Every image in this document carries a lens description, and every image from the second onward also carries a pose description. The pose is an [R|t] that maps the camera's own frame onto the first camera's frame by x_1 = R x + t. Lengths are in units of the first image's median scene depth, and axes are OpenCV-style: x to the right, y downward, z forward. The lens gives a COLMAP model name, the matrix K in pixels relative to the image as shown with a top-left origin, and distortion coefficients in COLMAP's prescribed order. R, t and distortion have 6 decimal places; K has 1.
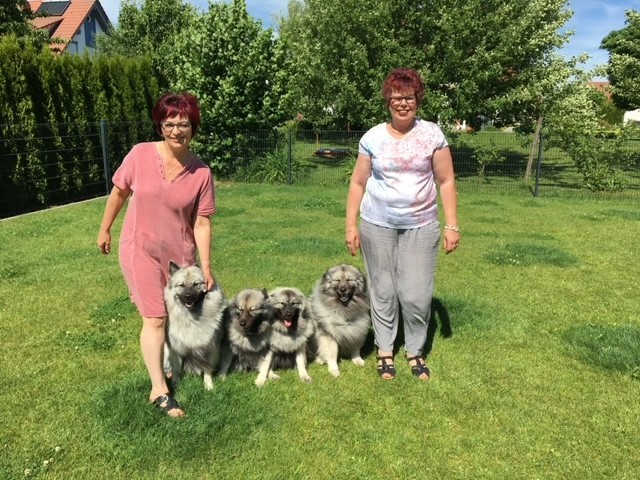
lens RADIAL K [[550.7, 0, 320.0], [0, 550.7, 240.0], [0, 0, 1]] dist [0.015045, -0.018615]
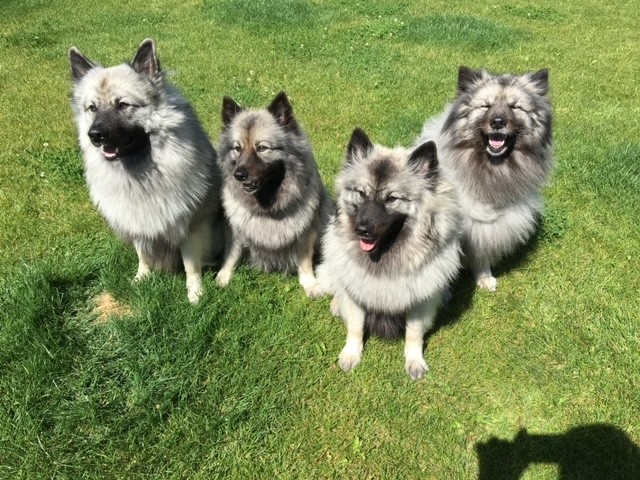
lens RADIAL K [[529.6, 0, 319.0], [0, 529.6, 241.3], [0, 0, 1]] dist [0.007026, -0.010597]
pose [[0.955752, 0.162252, -0.245381, 0.023990], [-0.055837, 0.919034, 0.390202, 0.007185], [0.288825, -0.359235, 0.887429, 0.483770]]
